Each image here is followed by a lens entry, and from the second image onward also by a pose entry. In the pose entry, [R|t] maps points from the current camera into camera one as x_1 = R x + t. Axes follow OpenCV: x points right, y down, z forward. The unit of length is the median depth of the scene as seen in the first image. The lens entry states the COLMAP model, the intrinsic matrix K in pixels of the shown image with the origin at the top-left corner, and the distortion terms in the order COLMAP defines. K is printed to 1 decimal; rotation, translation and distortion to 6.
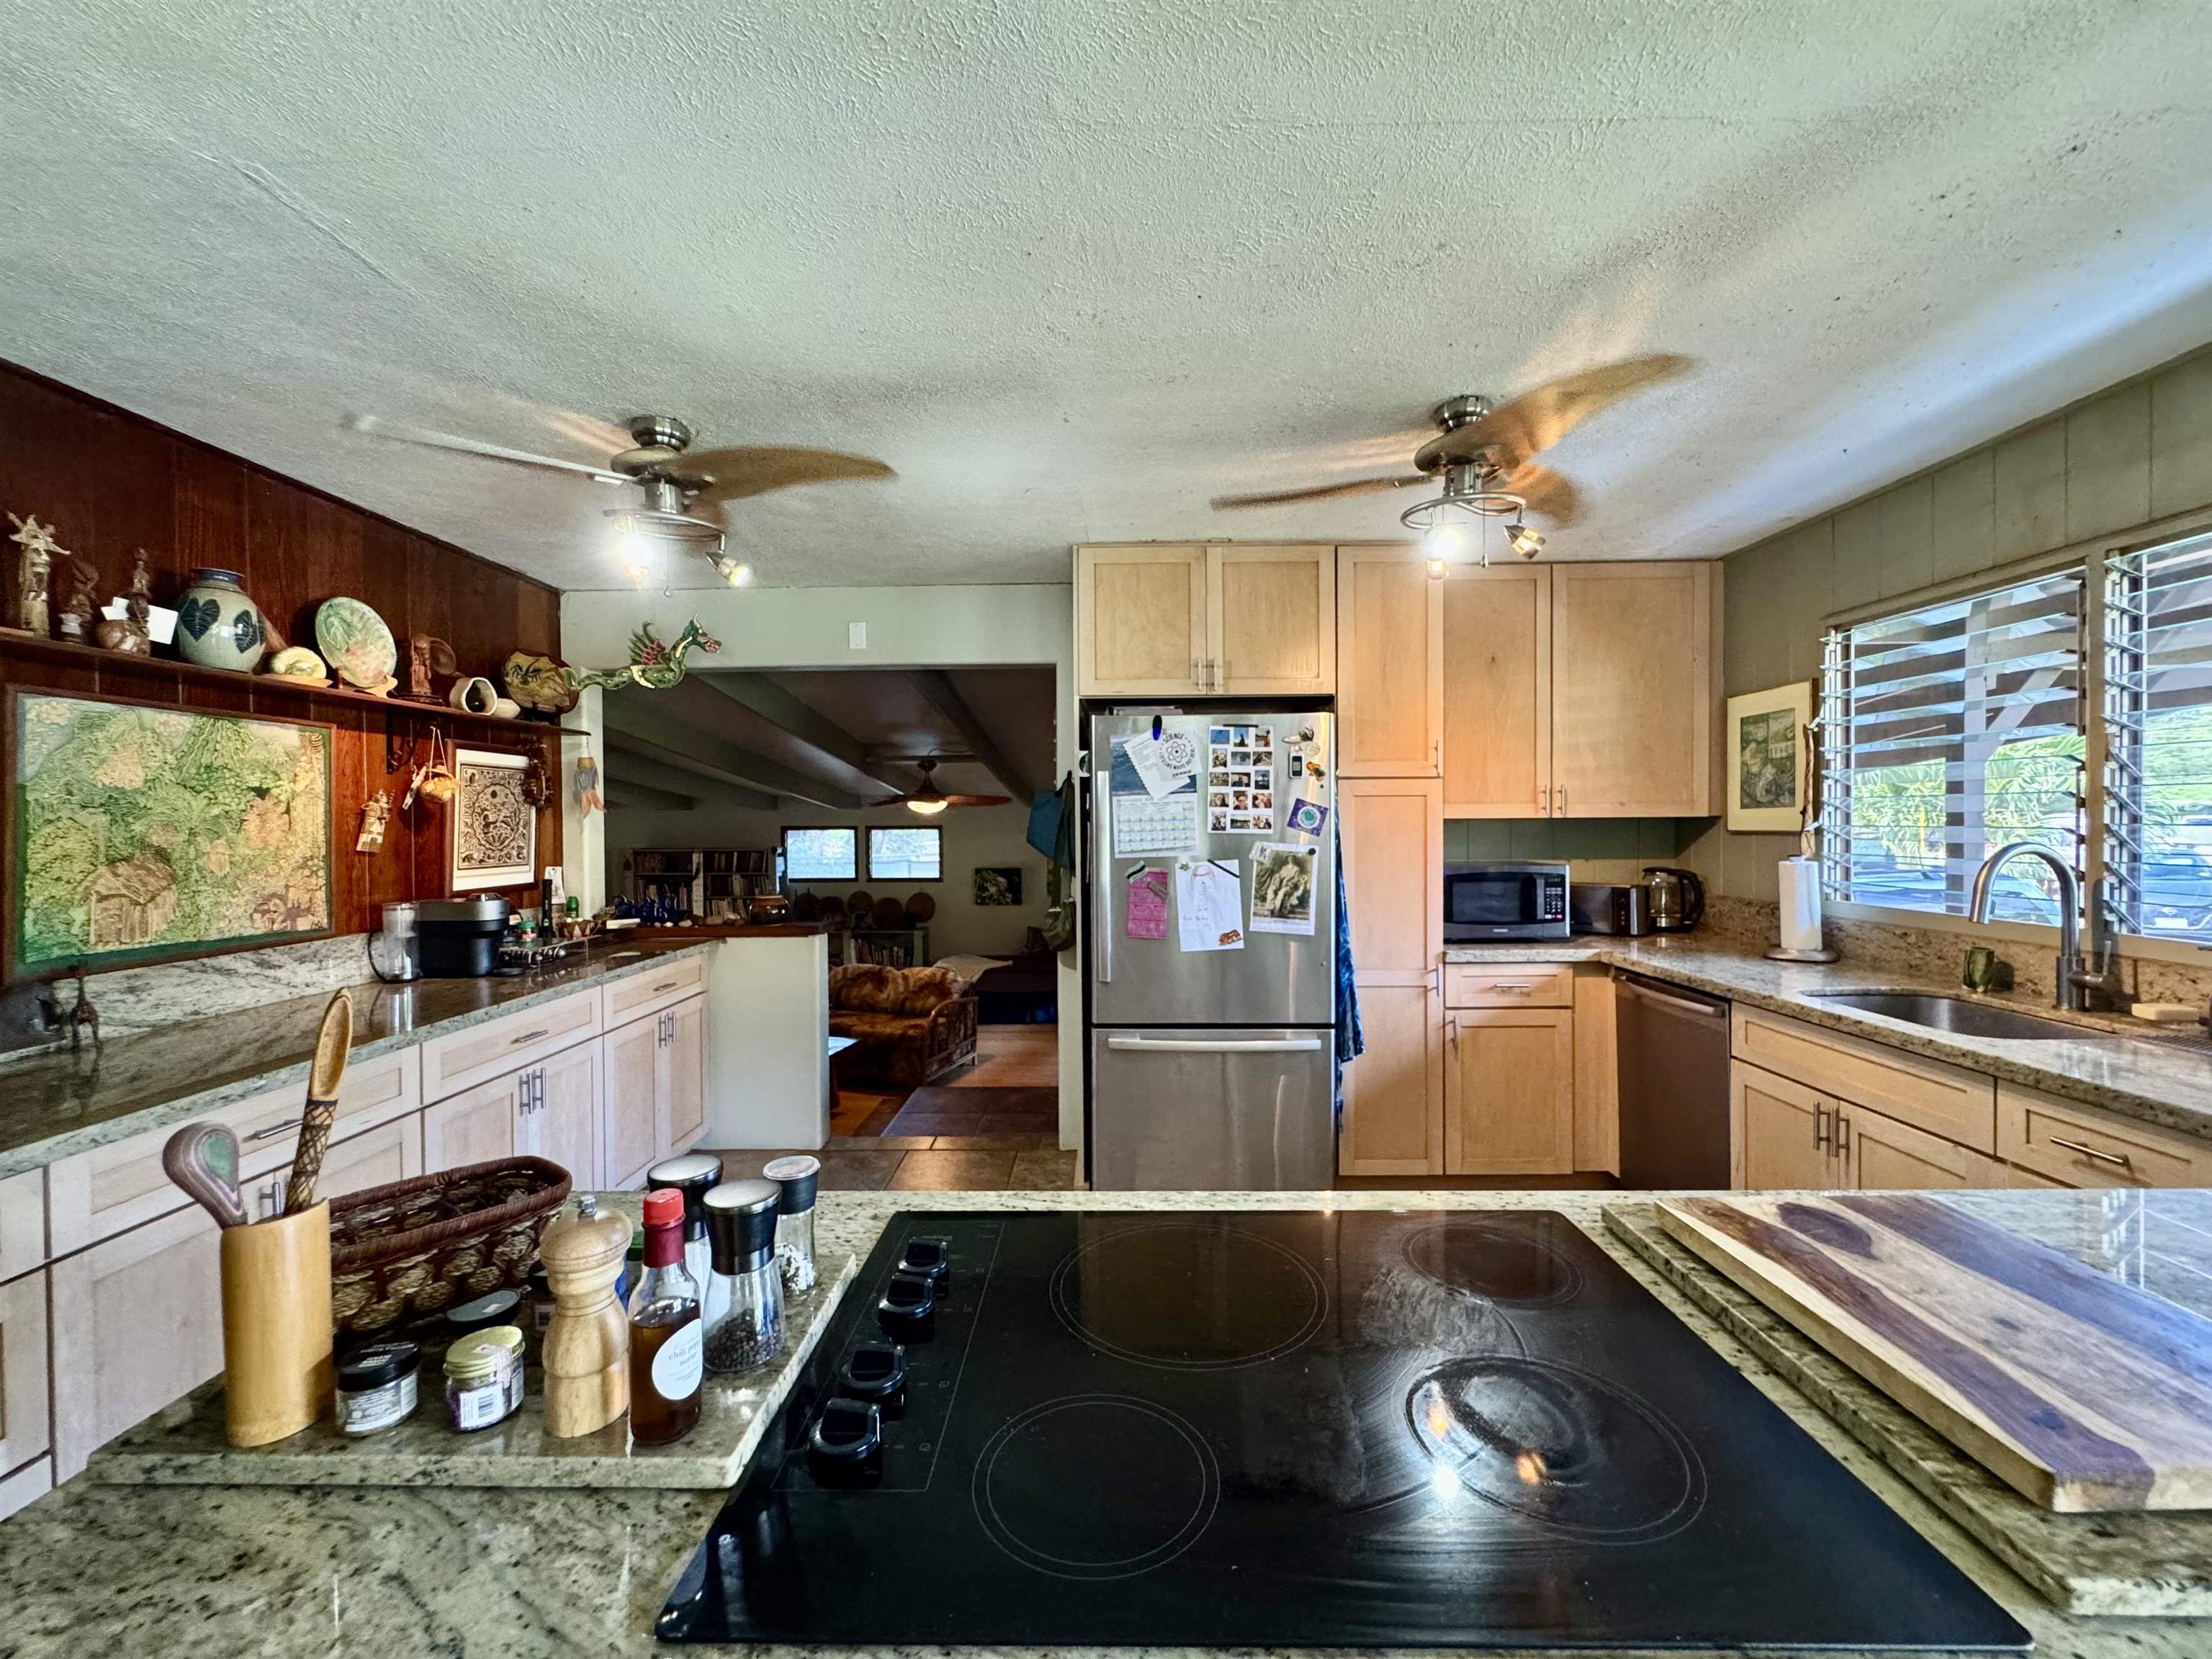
lens RADIAL K [[887.3, 0, 1109.4], [0, 887.3, 825.8], [0, 0, 1]] dist [-0.000239, -0.001303]
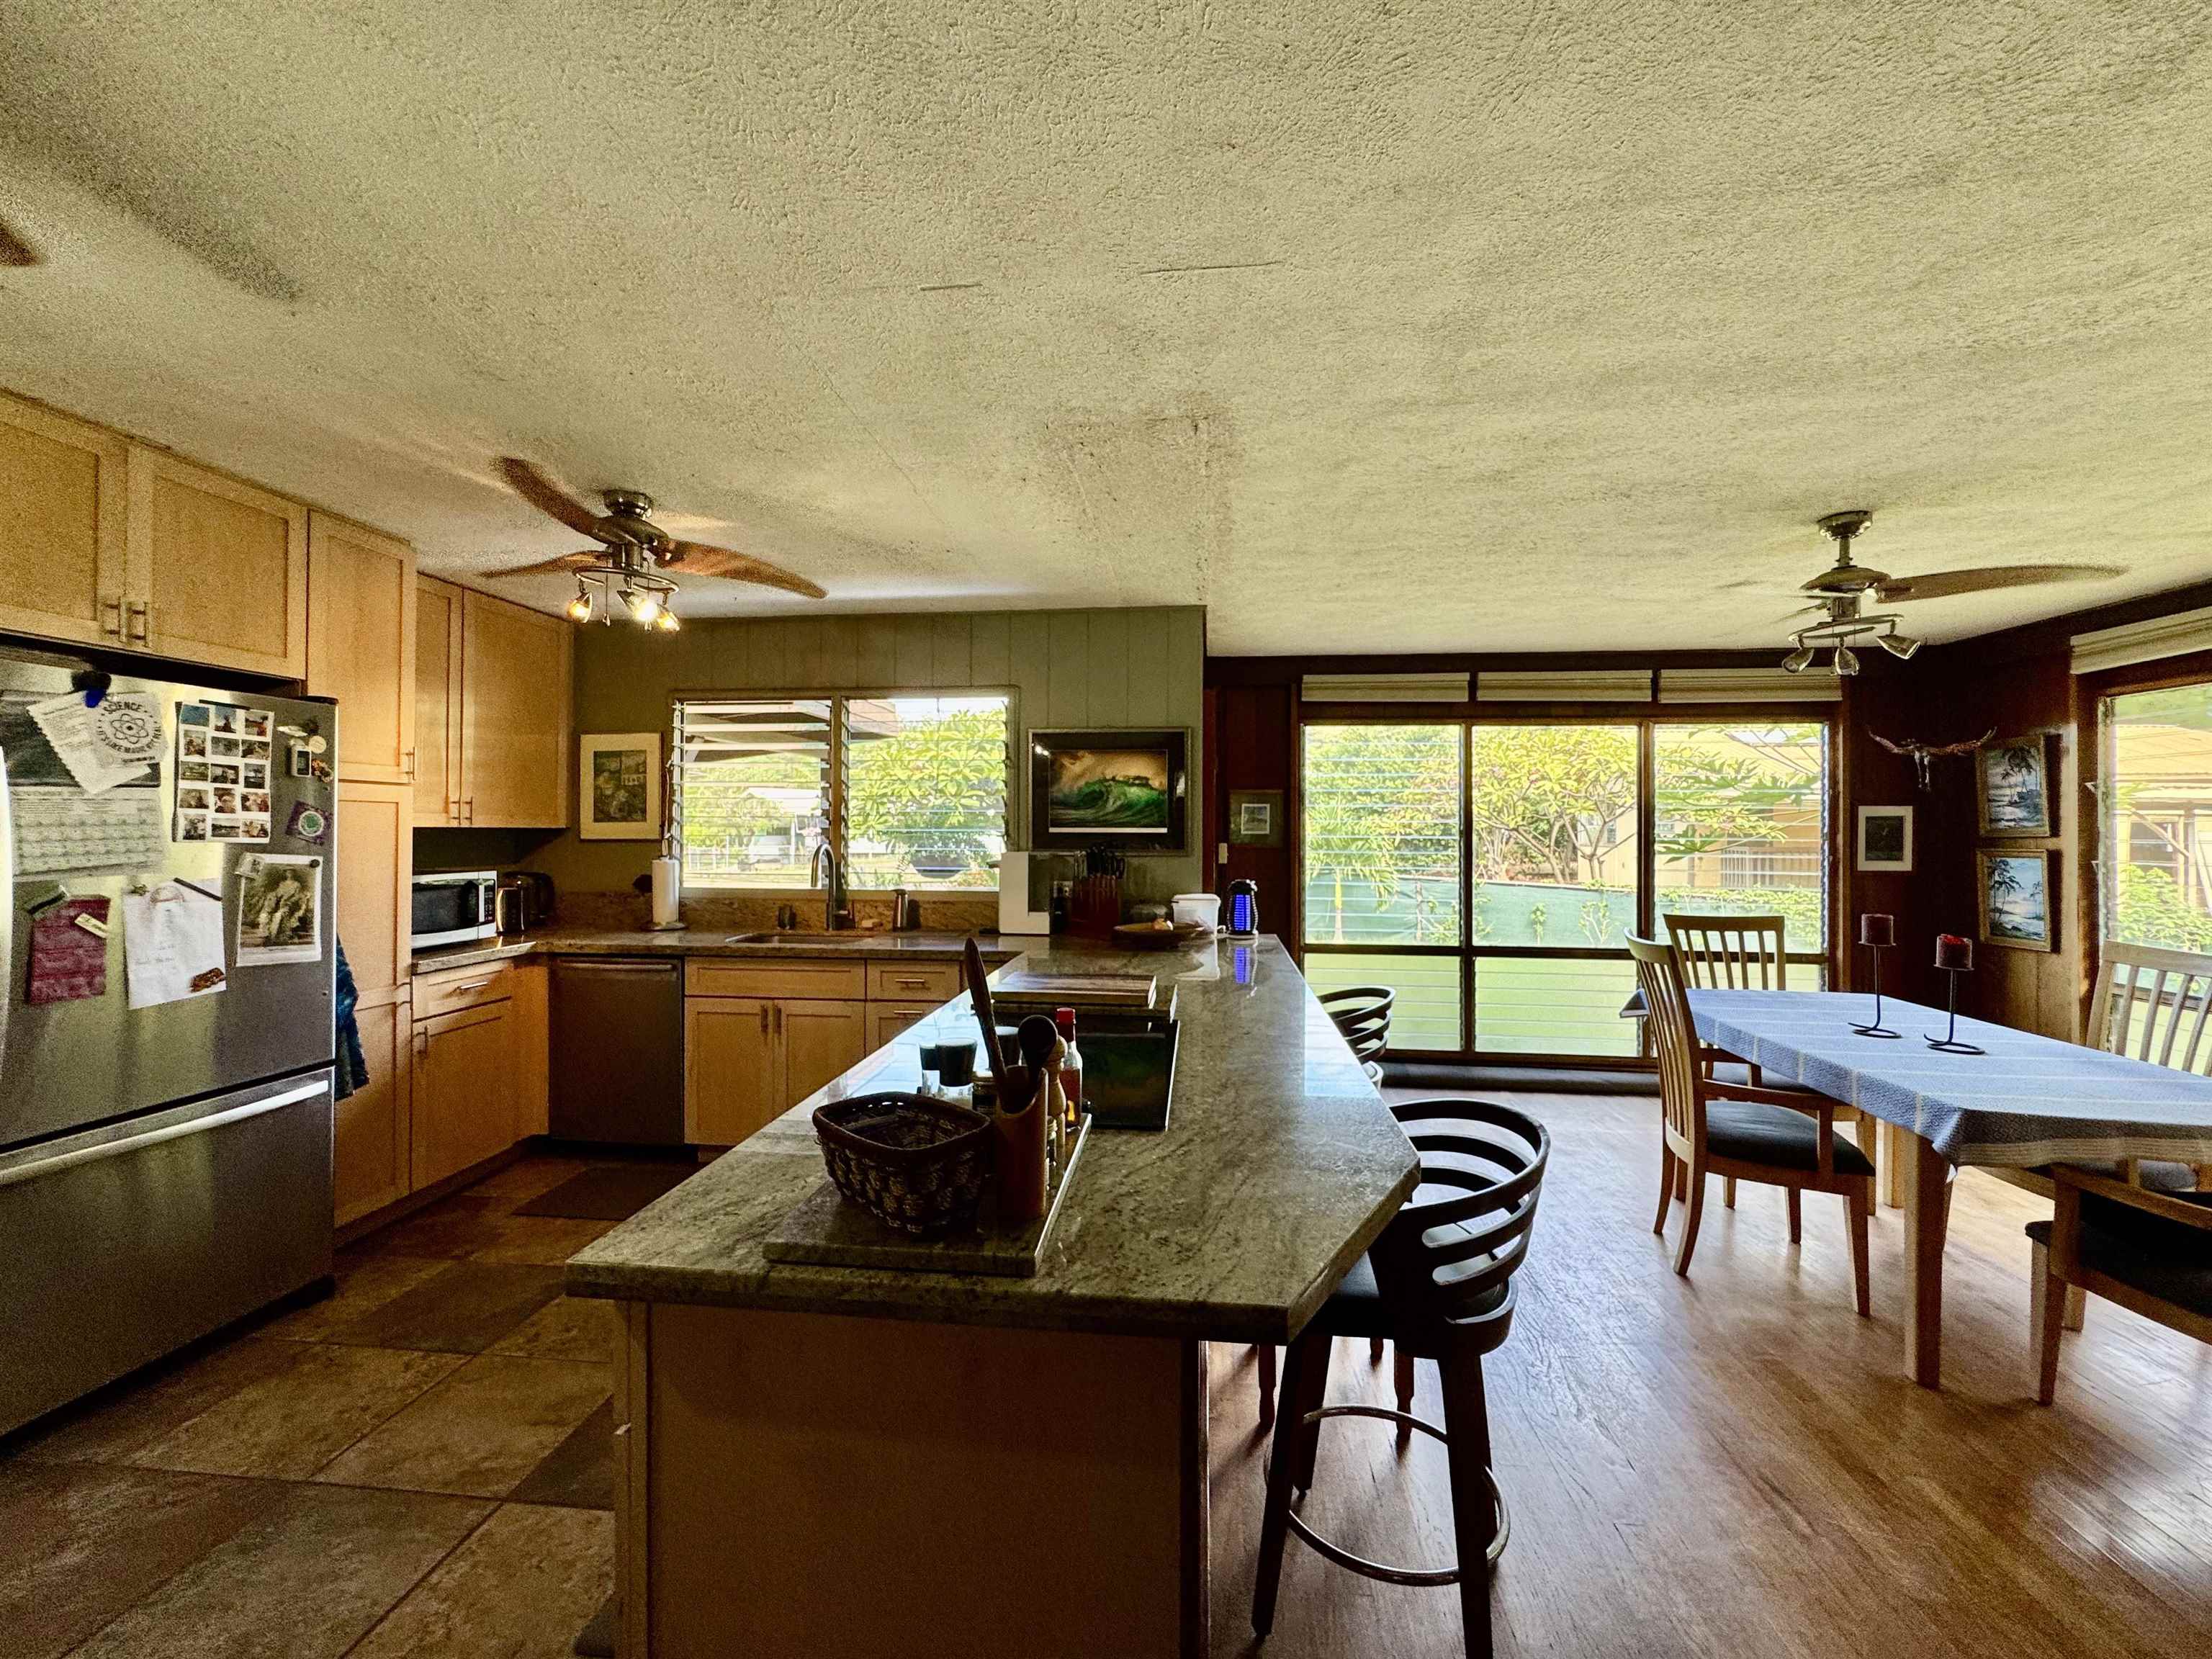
lens RADIAL K [[887.3, 0, 1111.1], [0, 887.3, 827.6], [0, 0, 1]] dist [-0.000239, -0.001303]
pose [[0.084890, 0.011295, 0.996326, -0.559000], [0.001487, 0.999933, -0.011462, 0.004916], [-0.996389, 0.002454, 0.084868, 0.160117]]
